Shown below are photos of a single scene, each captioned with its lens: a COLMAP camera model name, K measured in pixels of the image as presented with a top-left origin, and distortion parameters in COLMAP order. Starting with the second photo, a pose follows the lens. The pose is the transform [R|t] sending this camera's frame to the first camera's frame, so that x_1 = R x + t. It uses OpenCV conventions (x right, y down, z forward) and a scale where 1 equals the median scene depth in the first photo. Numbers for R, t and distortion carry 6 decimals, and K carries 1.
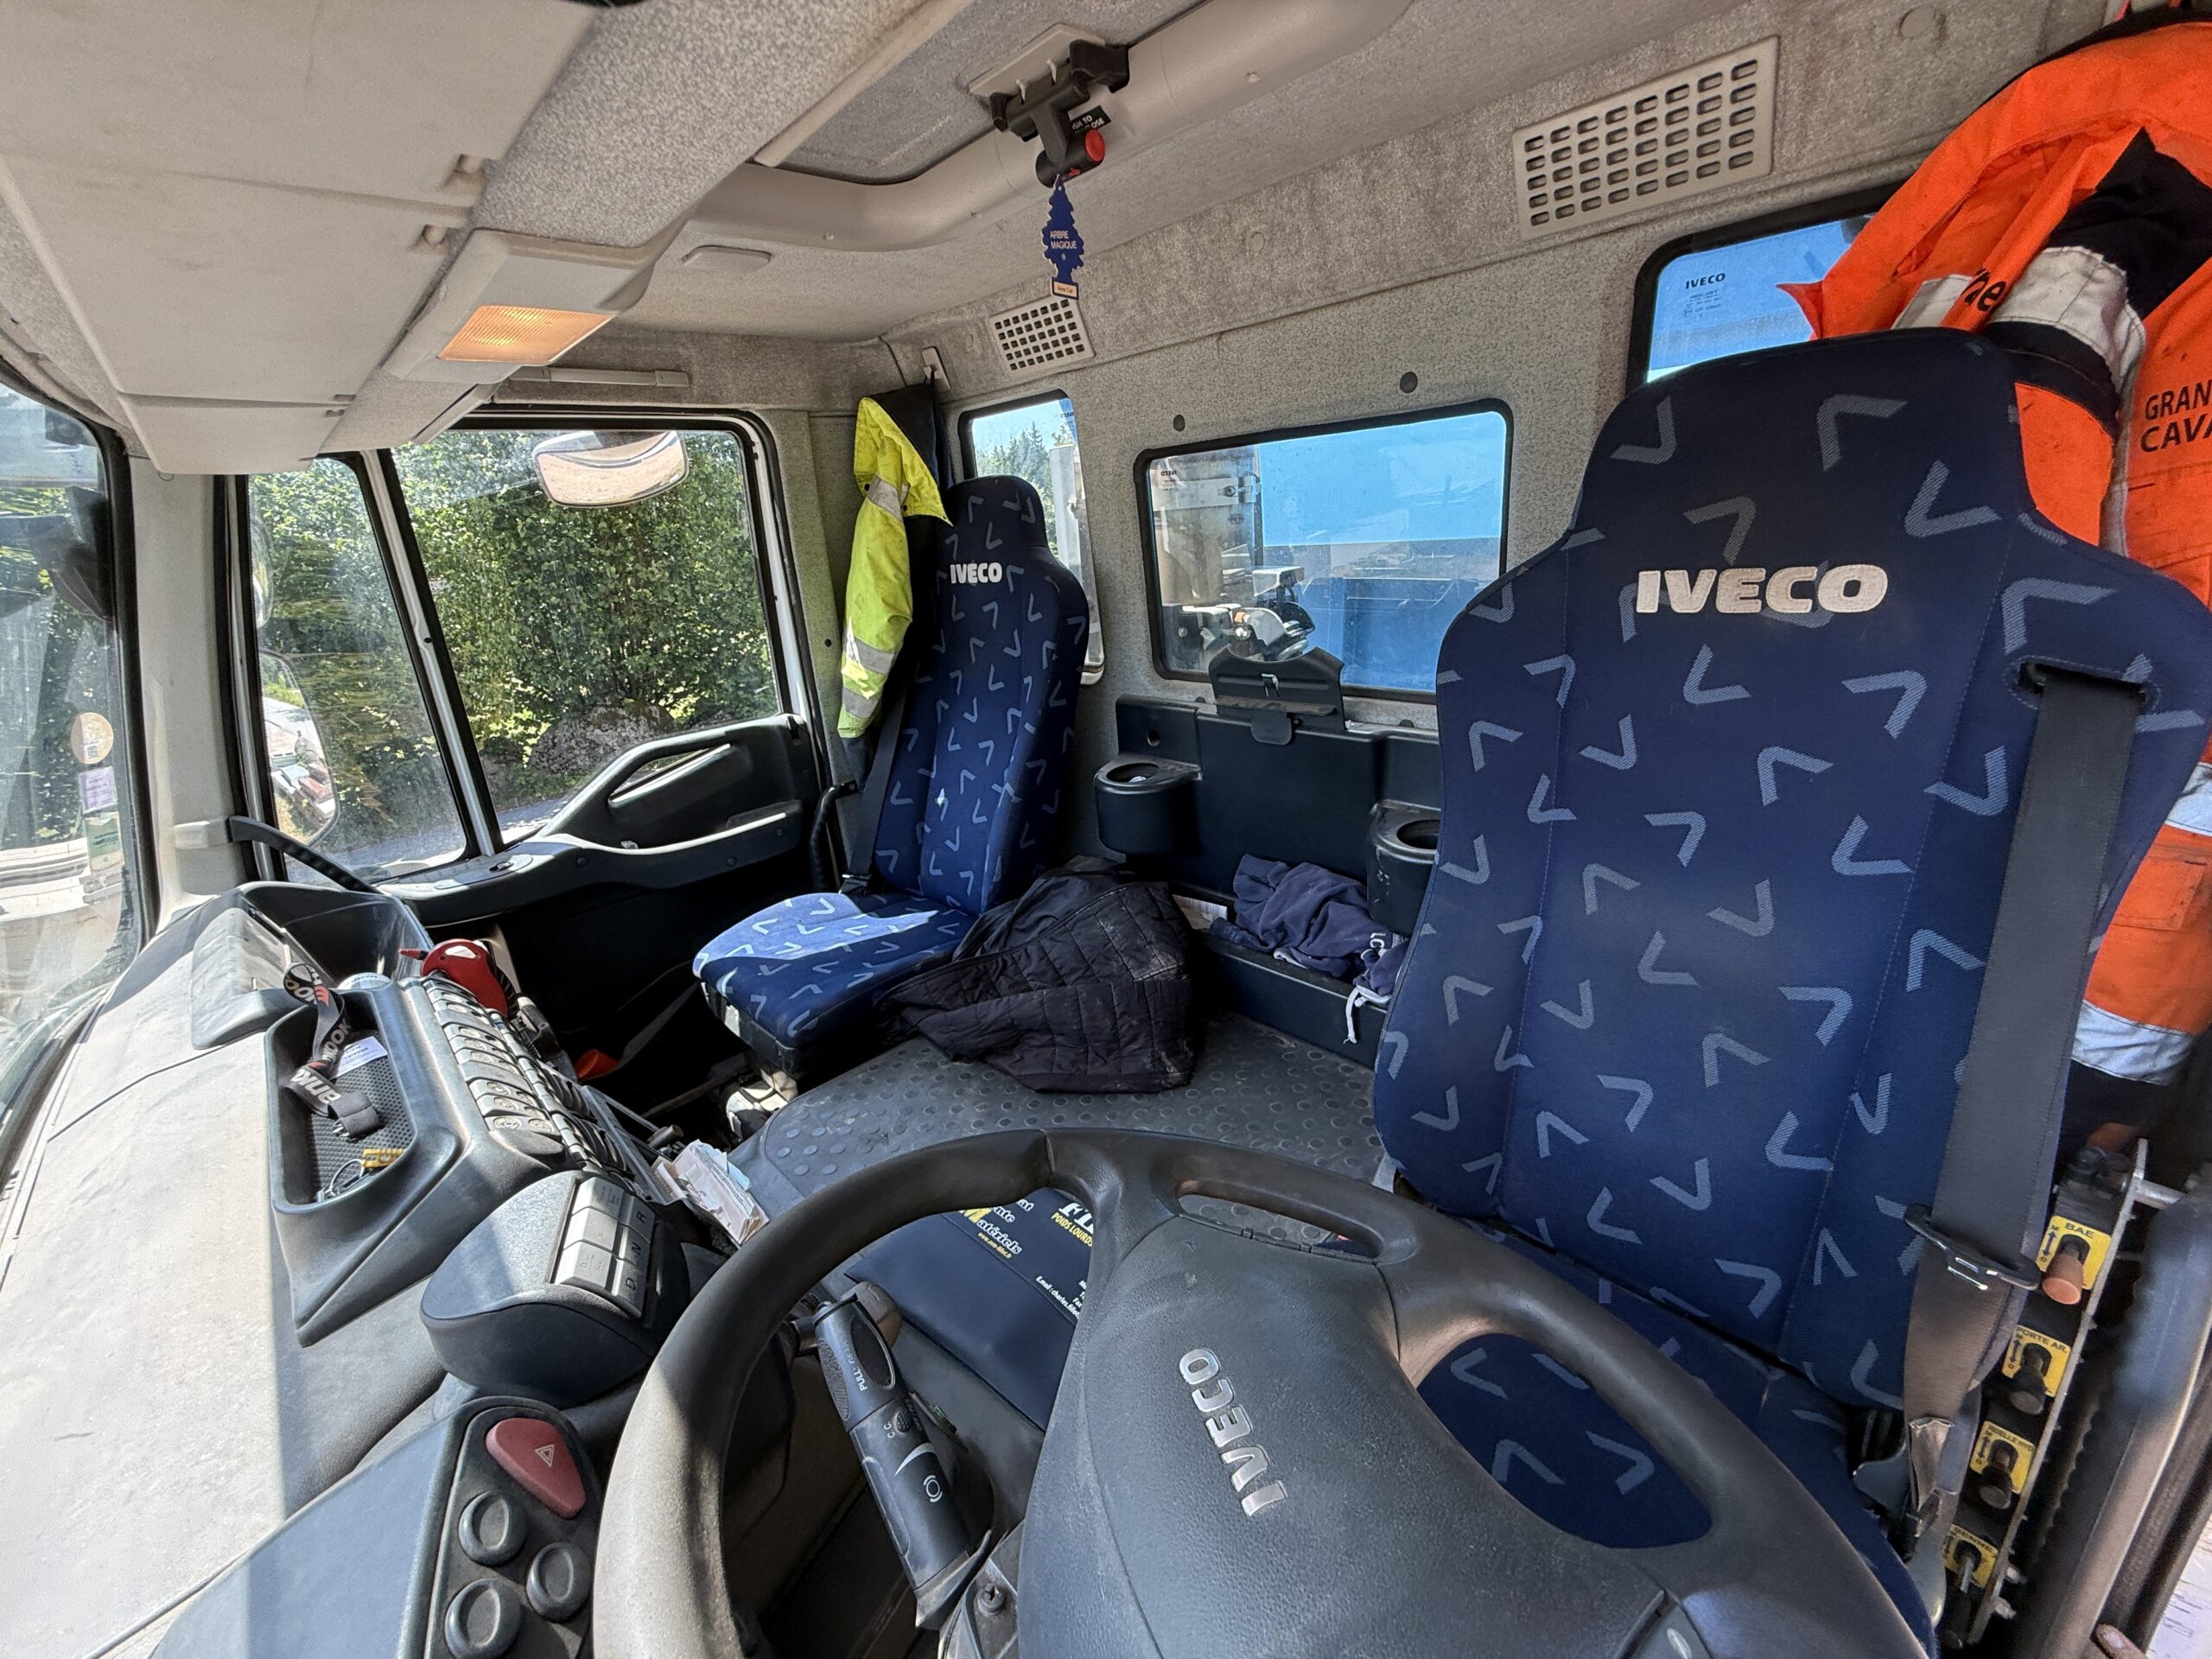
lens RADIAL K [[887.6, 0, 1097.0], [0, 887.6, 822.9], [0, 0, 1]] dist [-0.000276, -0.000231]
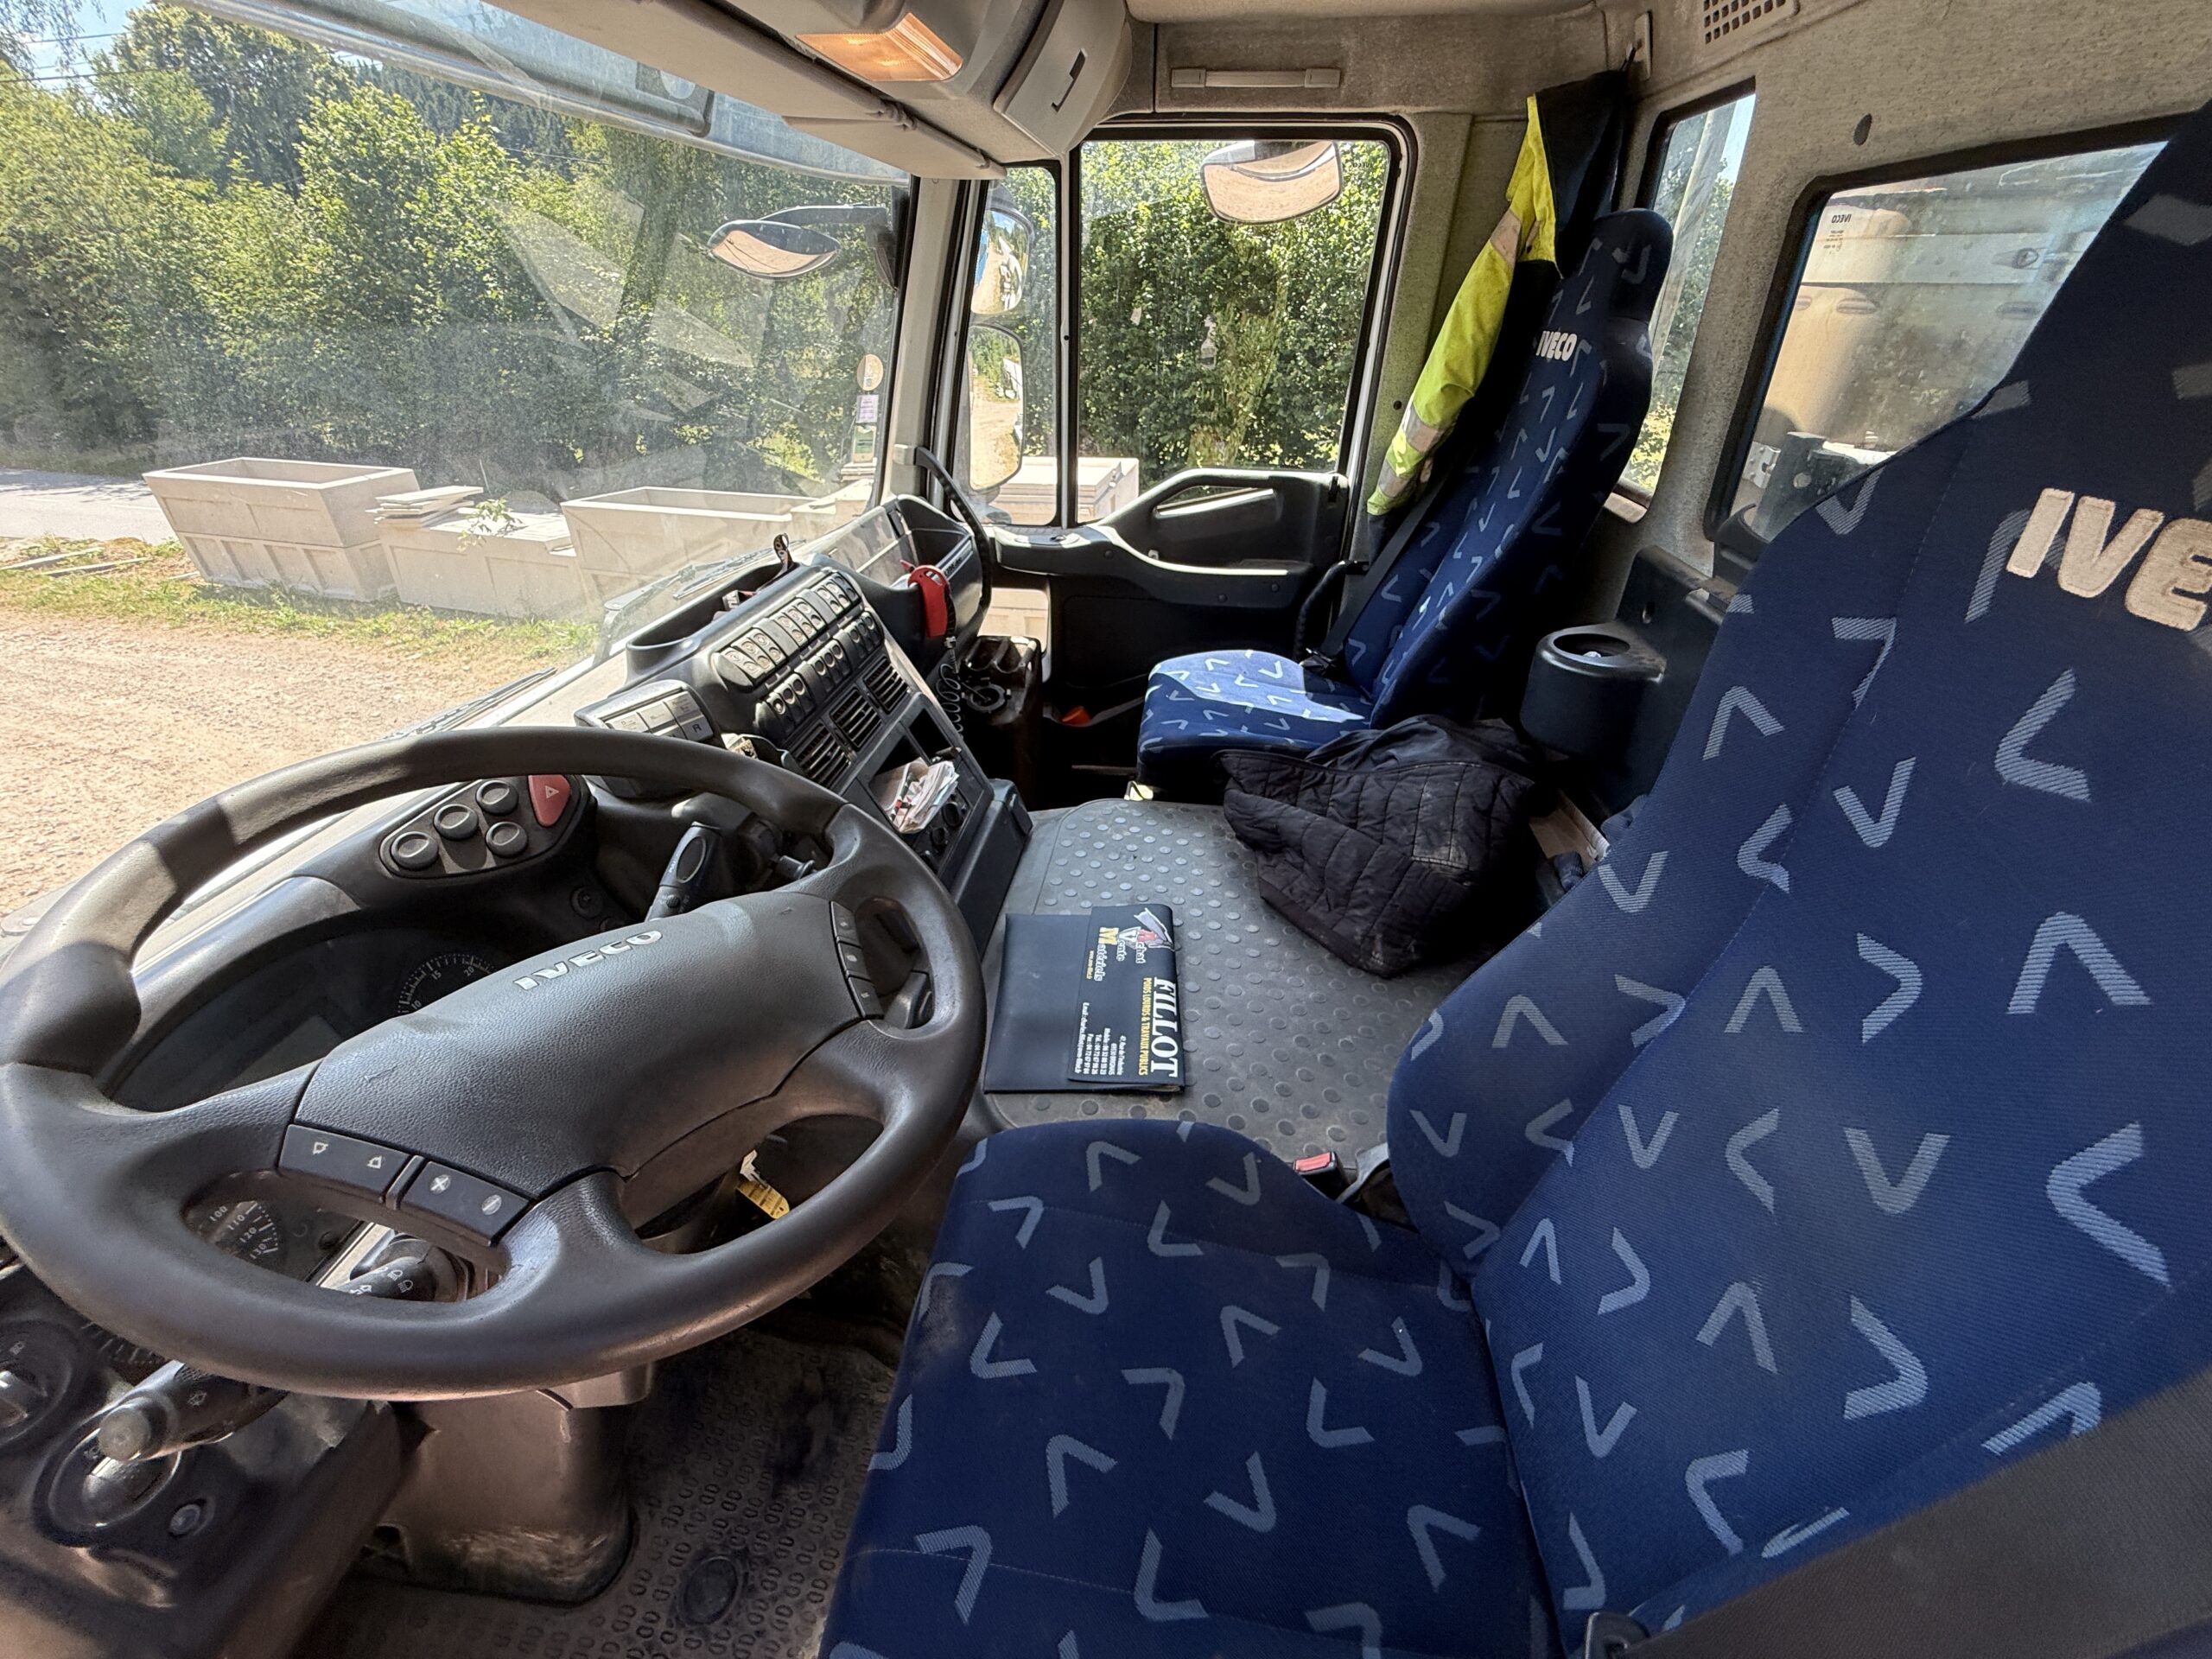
lens RADIAL K [[887.6, 0, 1097.0], [0, 887.6, 822.9], [0, 0, 1]] dist [-0.000276, -0.000231]
pose [[0.629463, 0.474249, -0.615520, 0.337694], [-0.311398, 0.879713, 0.359354, -0.066492], [0.711904, -0.034529, 0.701427, 0.137241]]
